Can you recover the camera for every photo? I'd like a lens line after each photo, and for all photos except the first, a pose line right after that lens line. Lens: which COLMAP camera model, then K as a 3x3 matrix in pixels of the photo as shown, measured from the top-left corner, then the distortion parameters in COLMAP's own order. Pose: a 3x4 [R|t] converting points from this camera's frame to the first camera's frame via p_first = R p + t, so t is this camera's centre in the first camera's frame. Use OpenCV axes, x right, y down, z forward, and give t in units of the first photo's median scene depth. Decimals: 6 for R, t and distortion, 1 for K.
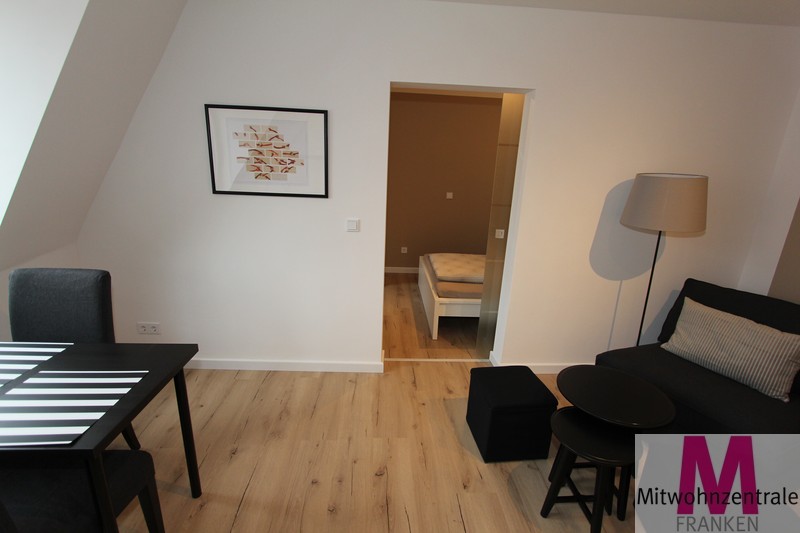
lens RADIAL K [[371.6, 0, 400.9], [0, 371.6, 268.8], [0, 0, 1]] dist [-0.004061, -0.000347]
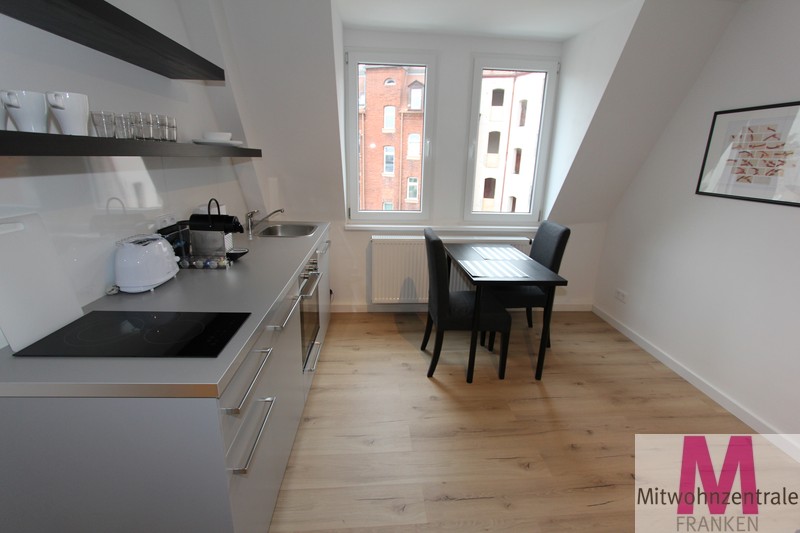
lens RADIAL K [[371.6, 0, 400.9], [0, 371.6, 268.8], [0, 0, 1]] dist [-0.004061, -0.000347]
pose [[0.029983, 0.252651, -0.967093, 0.566725], [-0.302935, 0.924320, 0.232085, 0.009105], [0.952539, 0.286008, 0.104251, 0.128681]]
